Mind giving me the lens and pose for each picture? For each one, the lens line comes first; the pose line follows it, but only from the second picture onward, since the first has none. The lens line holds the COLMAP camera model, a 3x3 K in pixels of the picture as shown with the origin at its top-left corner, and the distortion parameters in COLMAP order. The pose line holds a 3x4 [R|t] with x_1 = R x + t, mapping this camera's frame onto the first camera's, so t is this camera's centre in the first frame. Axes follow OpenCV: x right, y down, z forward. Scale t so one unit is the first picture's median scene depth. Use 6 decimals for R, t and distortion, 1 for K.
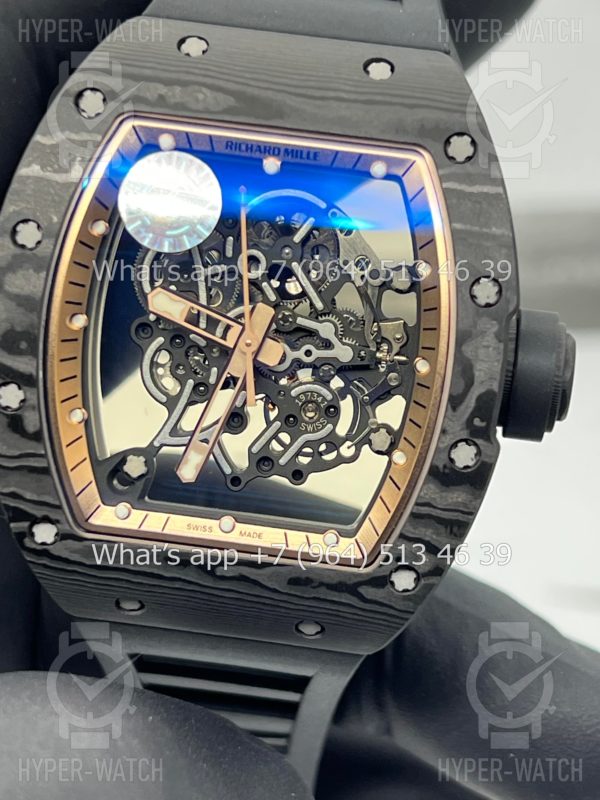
lens RADIAL K [[1882.2, 0, 300.0], [0, 1882.2, 400.0], [0, 0, 1]] dist [0.175387, -0.317817]
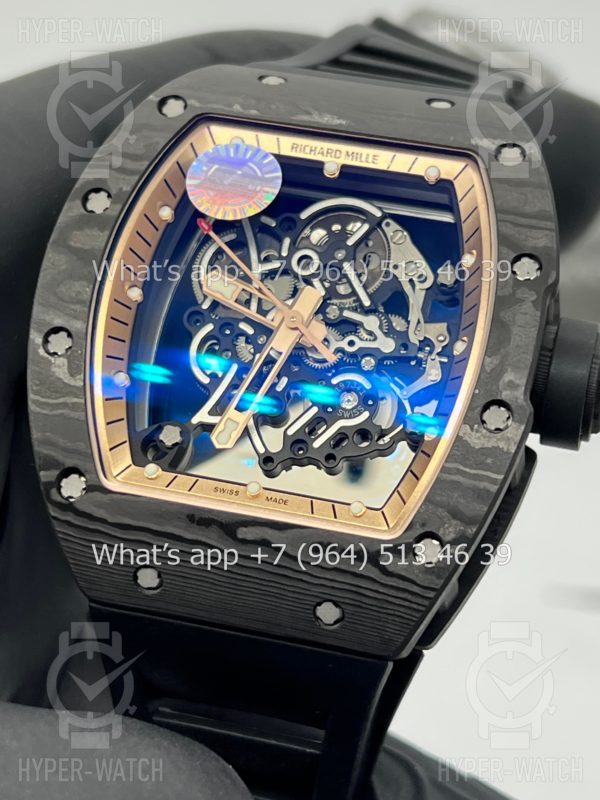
lens RADIAL K [[1882.2, 0, 300.0], [0, 1882.2, 400.0], [0, 0, 1]] dist [0.175387, -0.317817]
pose [[0.993471, 0.071908, -0.088575, 0.069801], [-0.101478, 0.911750, -0.398012, 0.416175], [0.052138, 0.404402, 0.913094, 0.078668]]
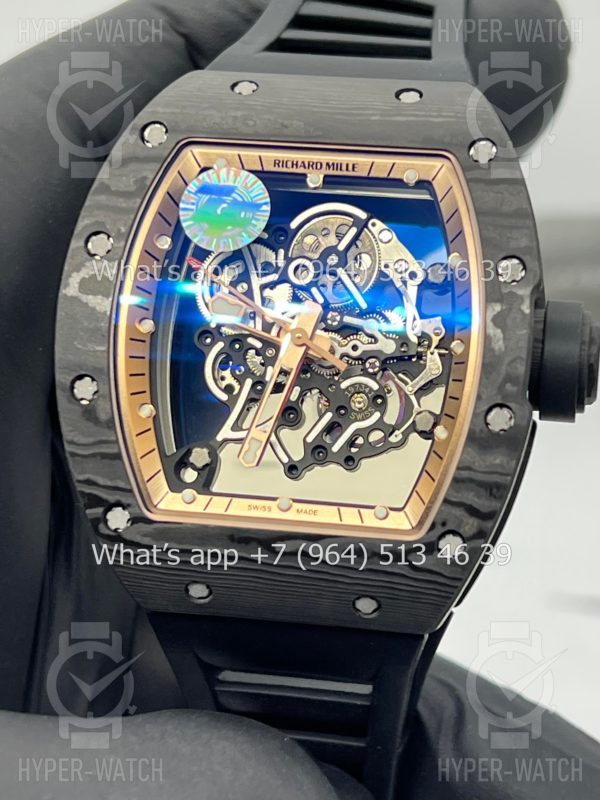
lens RADIAL K [[1882.2, 0, 300.0], [0, 1882.2, 400.0], [0, 0, 1]] dist [0.175387, -0.317817]
pose [[0.996603, -0.042573, -0.070493, 0.048692], [0.026687, 0.976772, -0.212614, 0.238277], [0.077907, 0.210010, 0.974590, -0.061663]]
